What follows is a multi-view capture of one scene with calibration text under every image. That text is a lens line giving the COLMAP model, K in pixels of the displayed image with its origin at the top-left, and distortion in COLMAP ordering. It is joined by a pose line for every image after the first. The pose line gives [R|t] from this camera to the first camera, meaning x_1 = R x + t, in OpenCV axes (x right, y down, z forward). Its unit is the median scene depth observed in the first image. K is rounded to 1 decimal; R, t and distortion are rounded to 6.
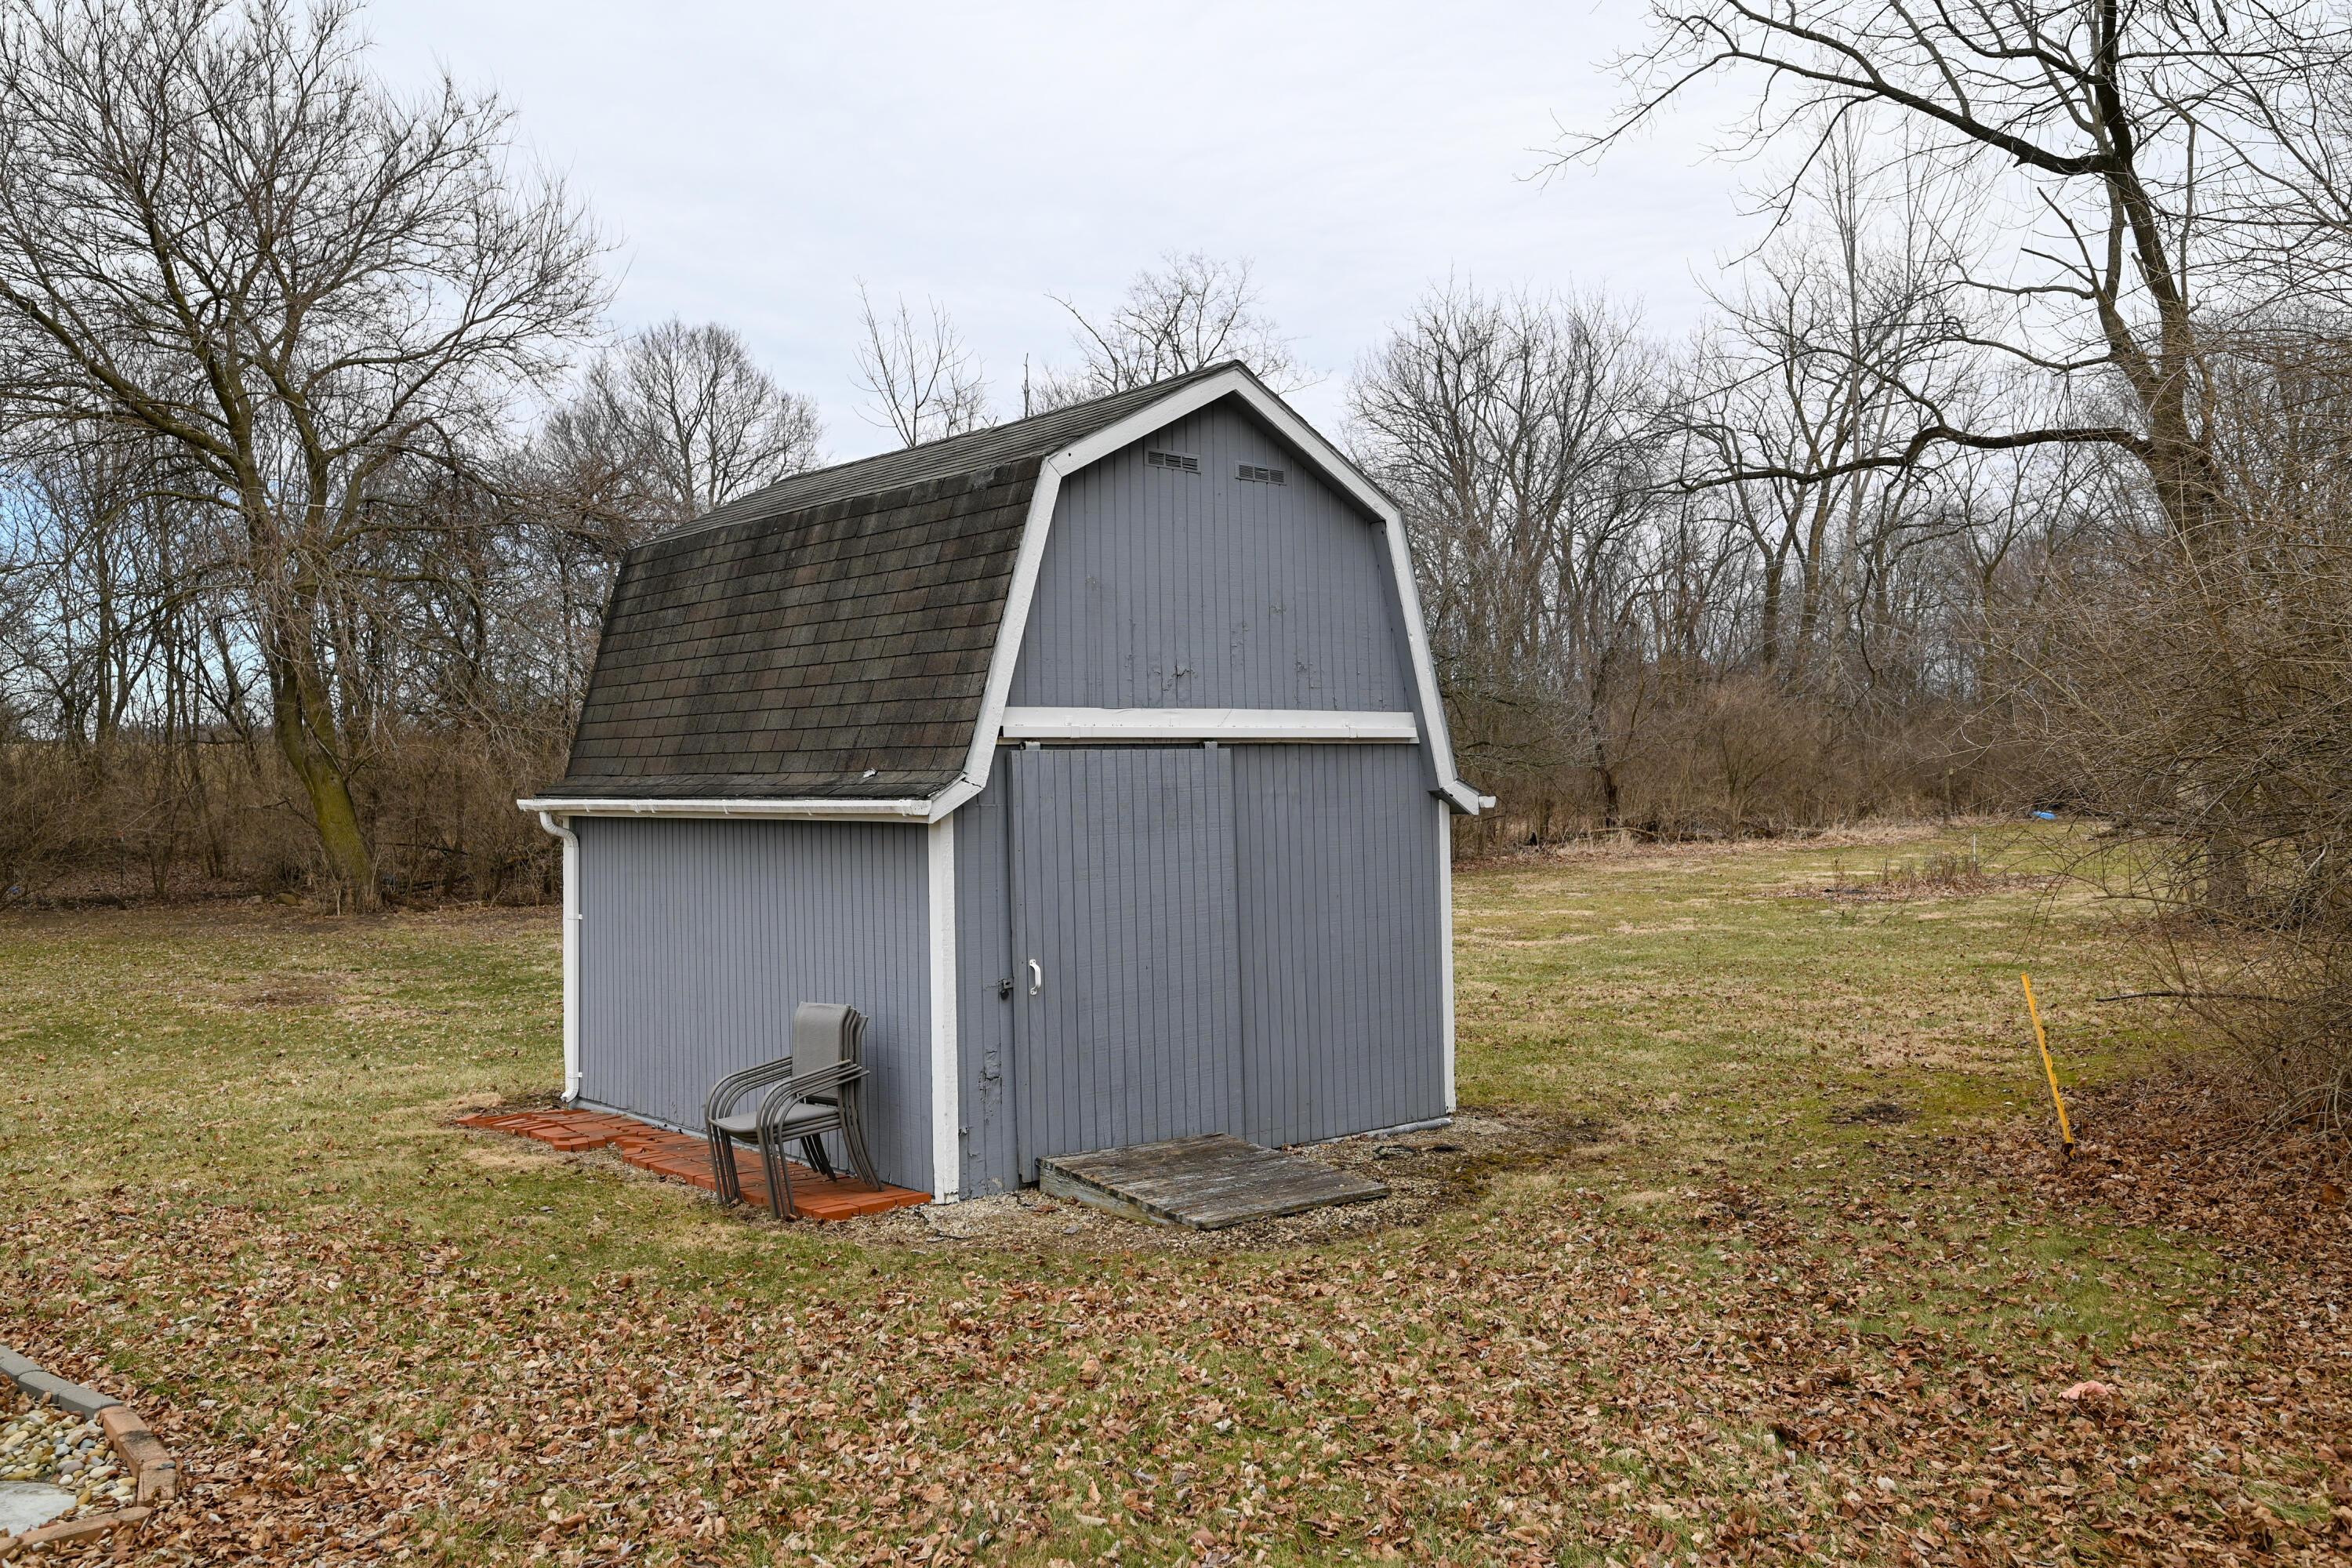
lens RADIAL K [[1774.8, 0, 1170.1], [0, 1774.8, 794.6], [0, 0, 1]] dist [0.003837, -0.002415]
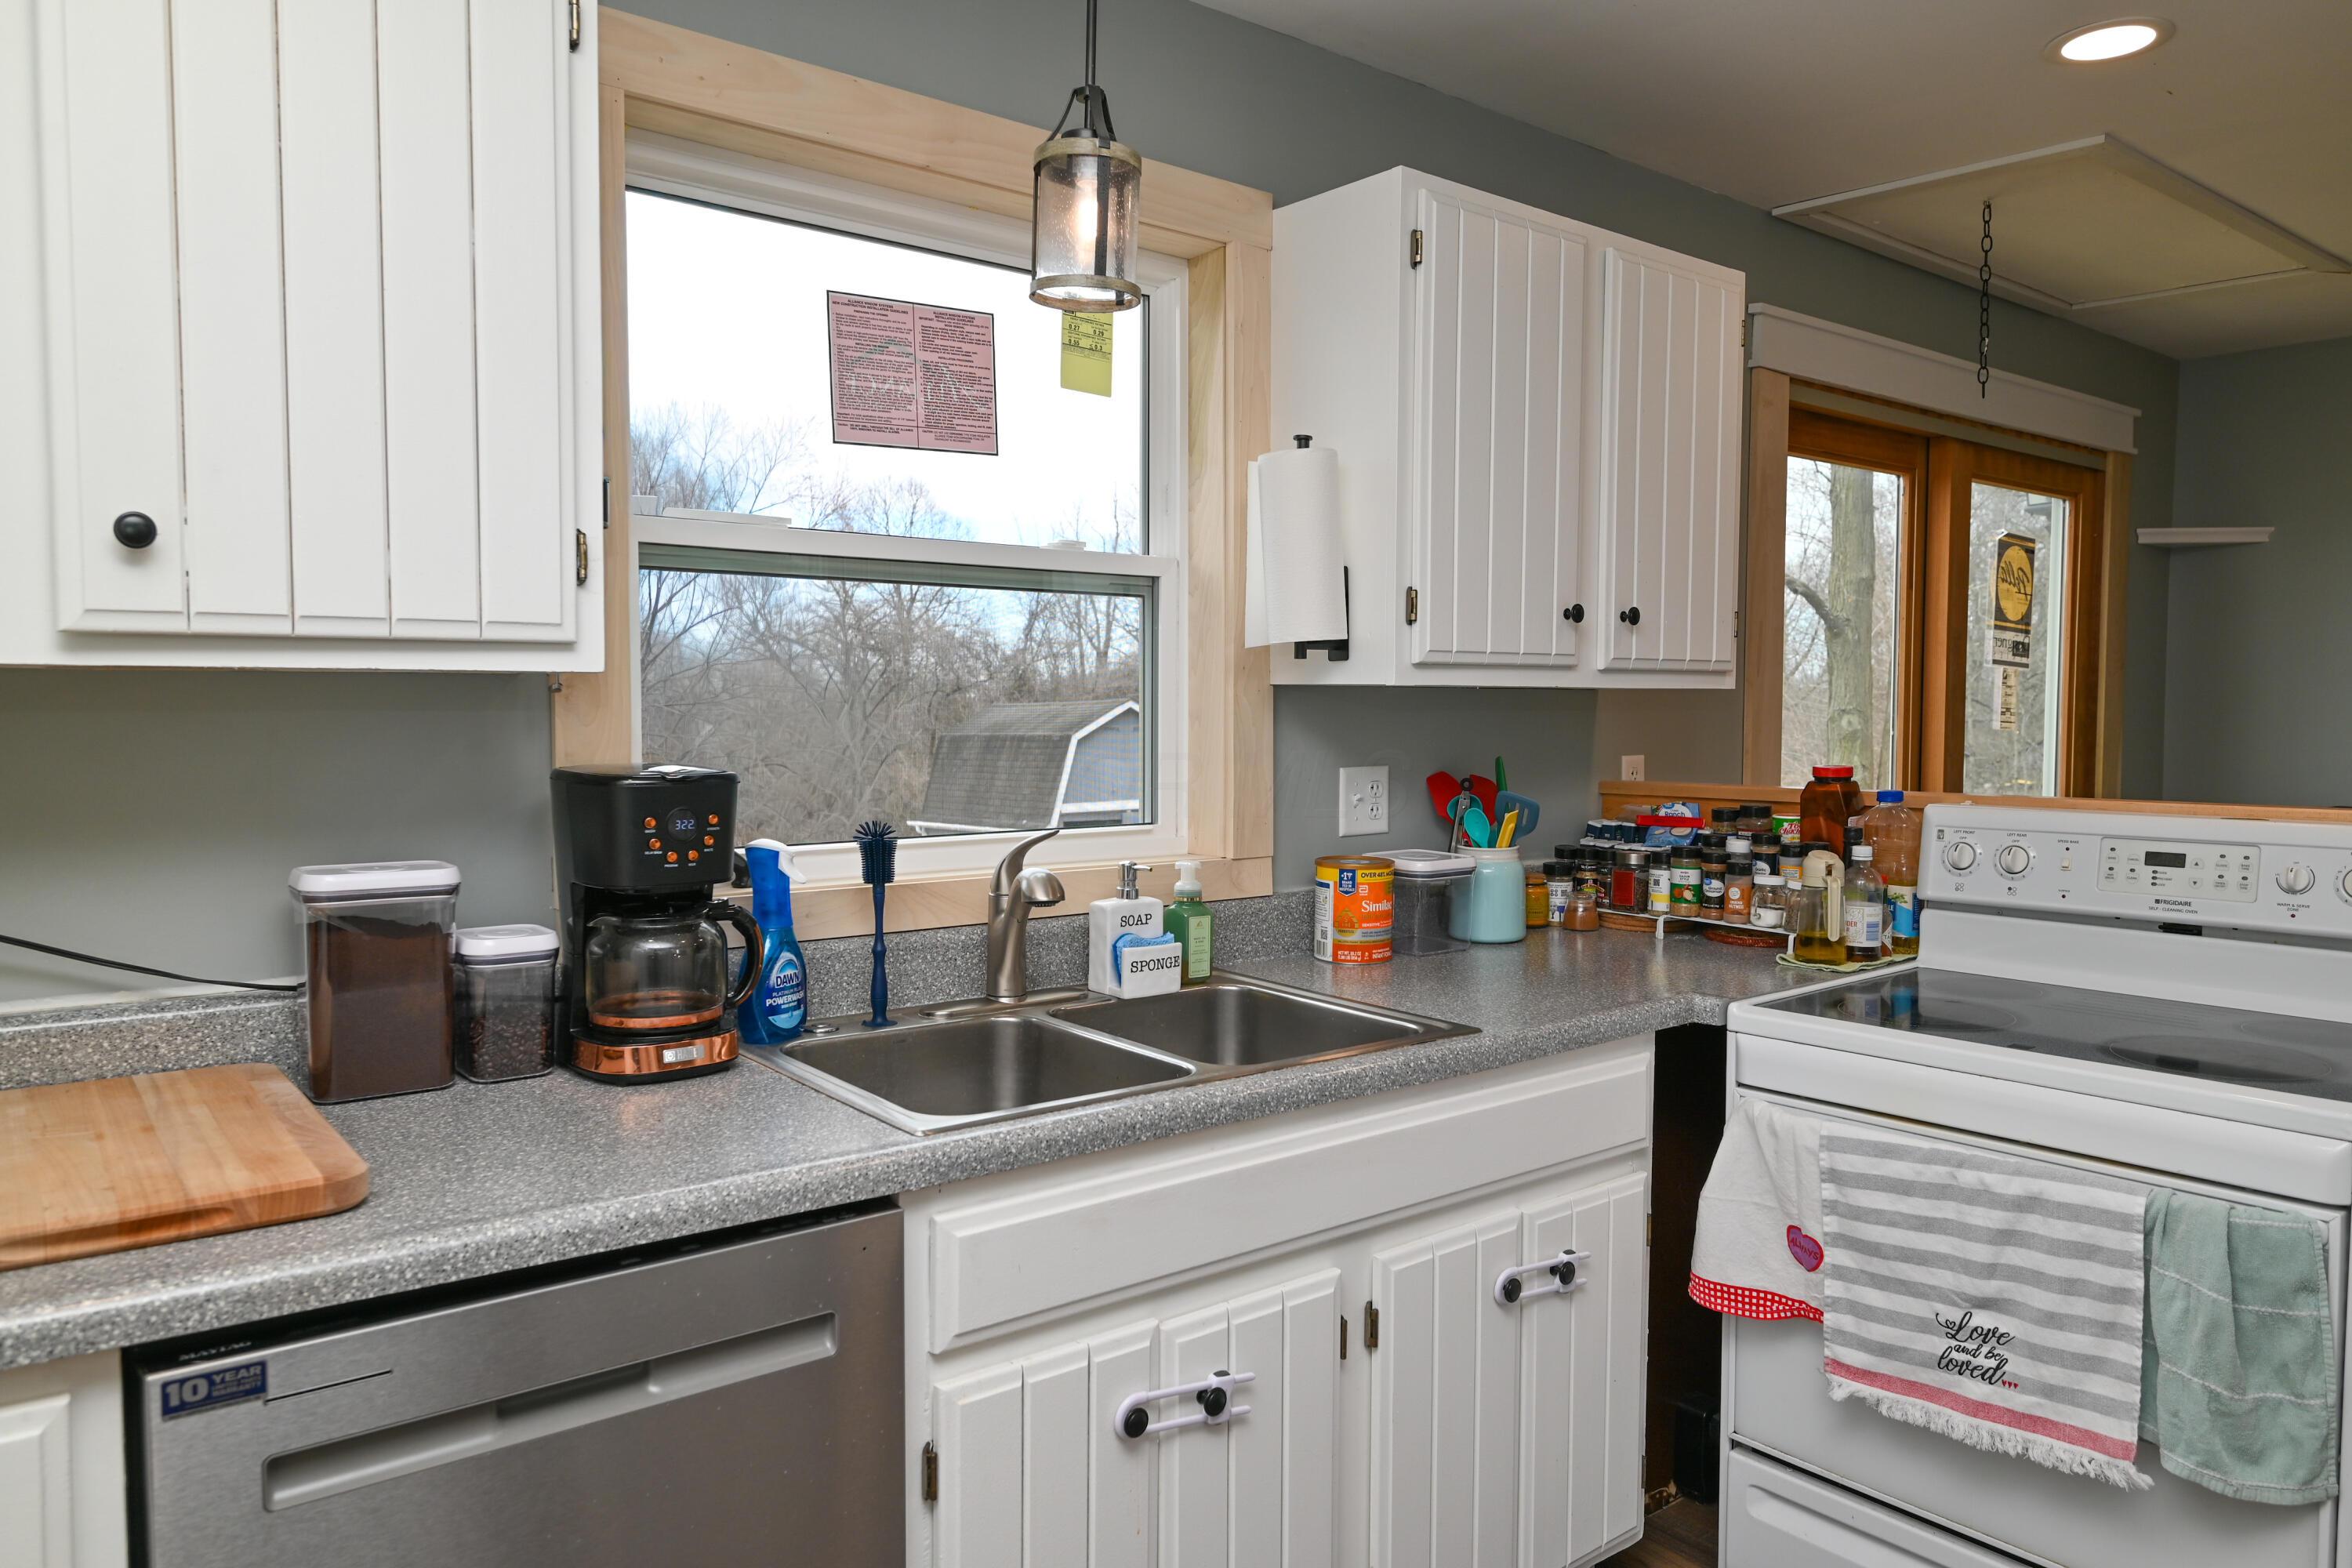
lens RADIAL K [[1565.4, 0, 1185.2], [0, 1565.4, 783.7], [0, 0, 1]] dist [0.003157, 0.001568]
pose [[0.998556, -0.003785, -0.053592, 0.295802], [0.005285, 0.999598, 0.027864, -0.159066], [0.053465, -0.028107, 0.998174, -1.954988]]
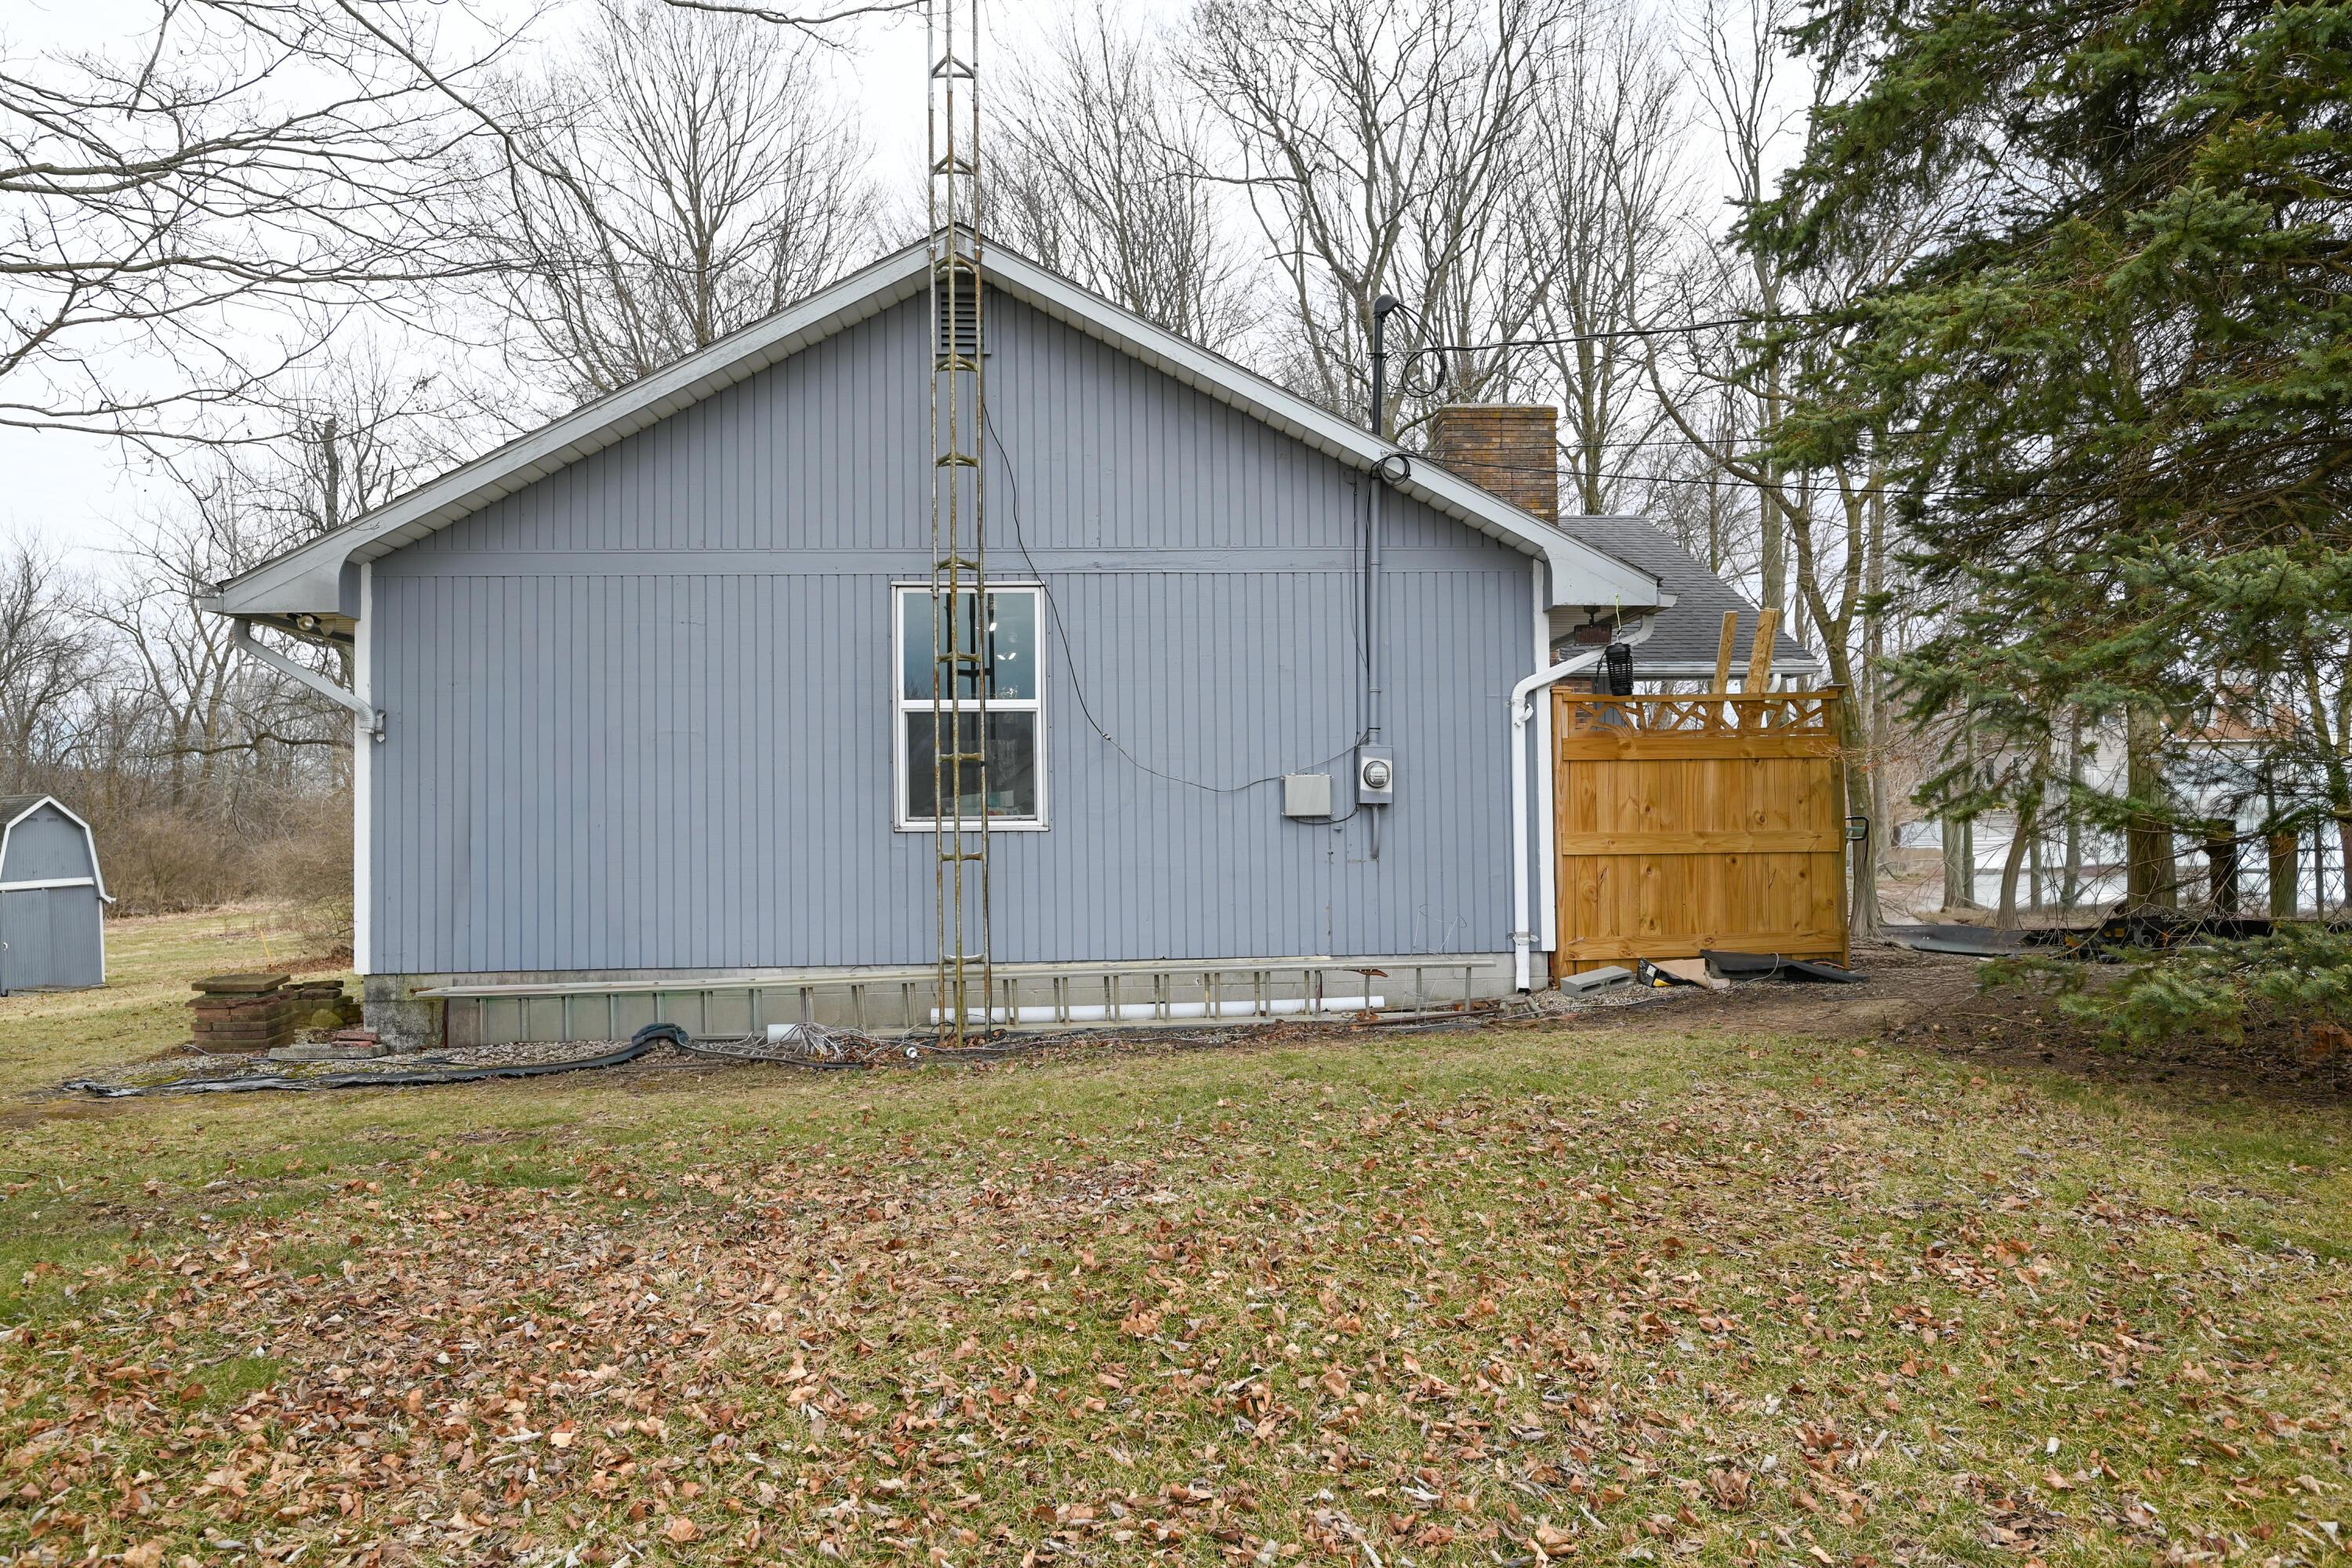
lens RADIAL K [[1565.4, 0, 1183.1], [0, 1565.4, 788.7], [0, 0, 1]] dist [0.003157, 0.001568]
pose [[0.620345, 0.007519, 0.784293, -1.127902], [0.031970, 0.998881, -0.034863, -0.047136], [-0.783677, 0.046701, 0.619411, -3.124598]]
